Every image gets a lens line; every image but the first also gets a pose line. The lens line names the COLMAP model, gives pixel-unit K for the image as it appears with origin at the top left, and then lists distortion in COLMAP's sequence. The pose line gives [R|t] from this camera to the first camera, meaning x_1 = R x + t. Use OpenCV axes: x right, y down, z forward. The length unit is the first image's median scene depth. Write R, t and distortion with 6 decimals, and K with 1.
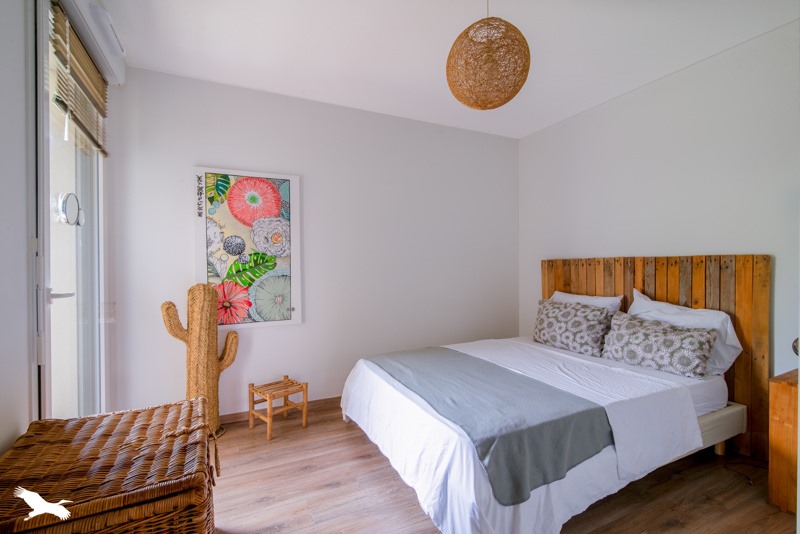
lens RADIAL K [[364.4, 0, 400.0], [0, 364.4, 267.0], [0, 0, 1]] dist [-0.000215, -0.000012]
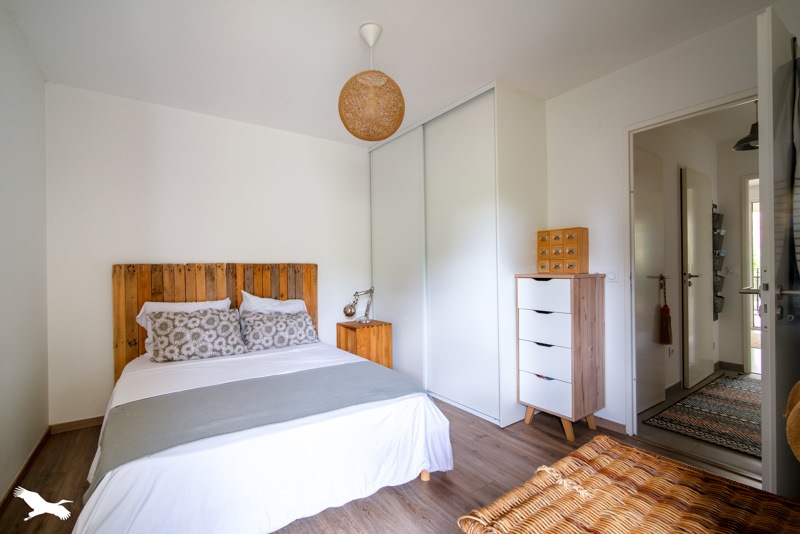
lens RADIAL K [[364.4, 0, 400.0], [0, 364.4, 267.0], [0, 0, 1]] dist [-0.000215, -0.000012]
pose [[-0.157439, 0.012074, 0.987455, -0.596288], [0.015731, 0.999829, -0.009717, 0.003740], [-0.987403, 0.014004, -0.157602, 0.671735]]
